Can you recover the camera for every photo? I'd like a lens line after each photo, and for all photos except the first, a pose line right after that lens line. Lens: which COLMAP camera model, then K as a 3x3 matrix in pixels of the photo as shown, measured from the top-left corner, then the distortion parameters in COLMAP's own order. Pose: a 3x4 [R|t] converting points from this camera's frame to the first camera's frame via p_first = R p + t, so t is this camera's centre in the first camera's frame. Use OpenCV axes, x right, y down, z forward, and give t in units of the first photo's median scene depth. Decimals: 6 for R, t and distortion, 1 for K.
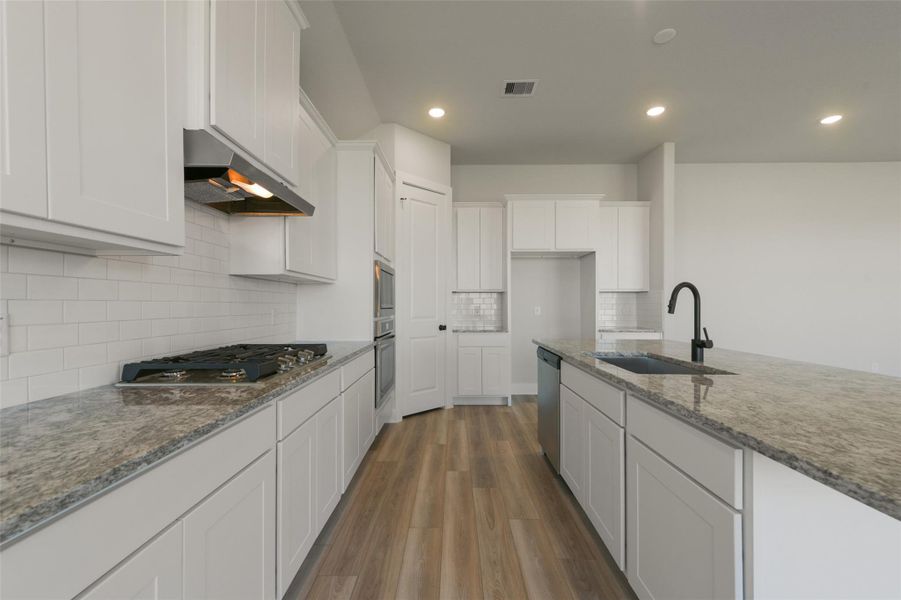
lens RADIAL K [[380.4, 0, 445.9], [0, 380.4, 303.6], [0, 0, 1]] dist [0.009225, 0.000265]
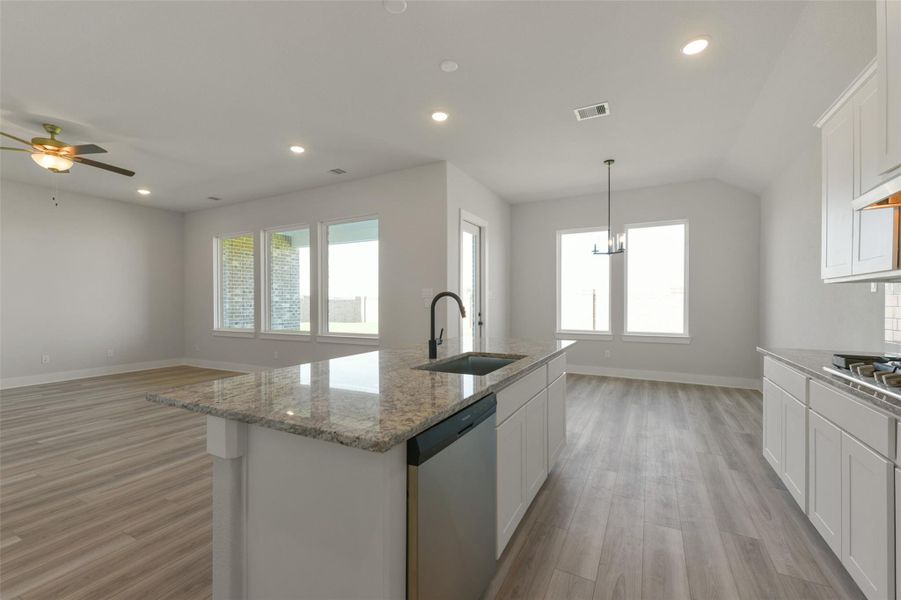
lens RADIAL K [[375.0, 0, 449.9], [0, 375.0, 303.7], [0, 0, 1]] dist [0.005605, -0.000228]
pose [[-0.891154, 0.000108, 0.453700, 0.041004], [0.001521, 0.999995, 0.002749, -0.009797], [-0.453698, 0.003139, -0.891150, 0.960400]]
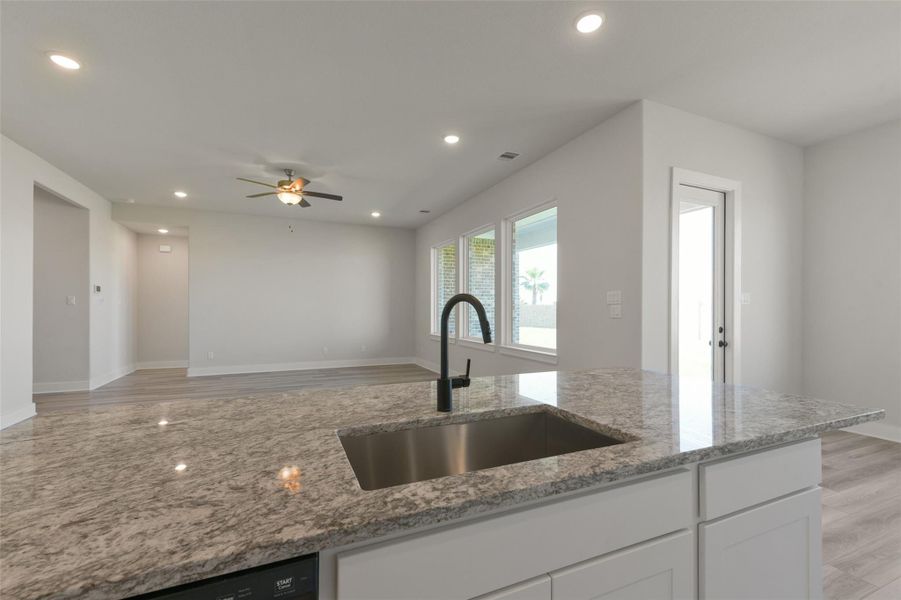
lens RADIAL K [[384.5, 0, 453.2], [0, 384.5, 307.8], [0, 0, 1]] dist [0.008220, 0.000219]
pose [[-0.421830, -0.001424, 0.906674, 0.015238], [-0.005537, 0.999984, -0.001006, -0.014164], [-0.906658, -0.005445, -0.421831, 0.605367]]
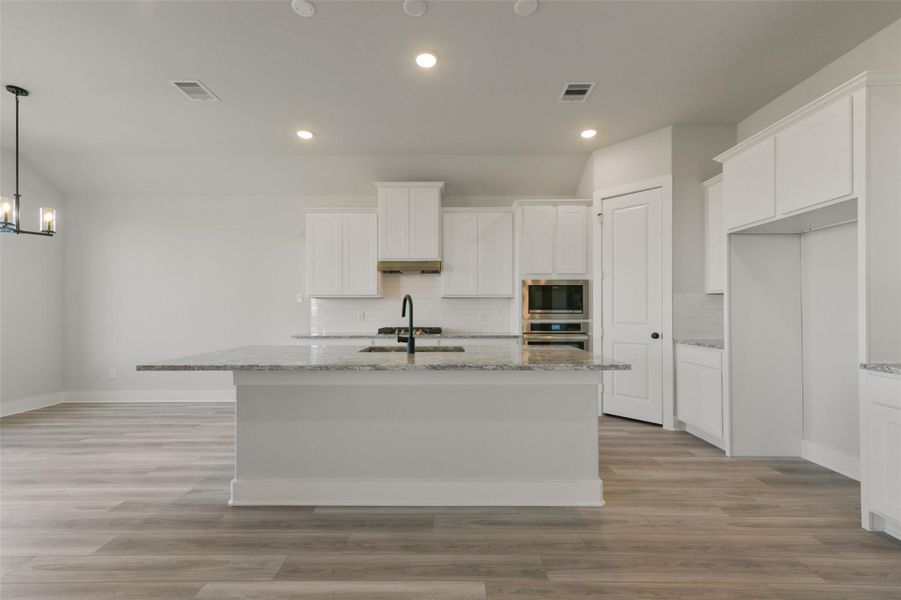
lens RADIAL K [[384.5, 0, 453.2], [0, 384.5, 307.8], [0, 0, 1]] dist [0.008220, 0.000219]
pose [[0.019380, -0.007948, -0.999781, 0.956699], [0.003237, 0.999964, -0.007887, 0.002147], [0.999807, -0.003083, 0.019405, 0.532797]]
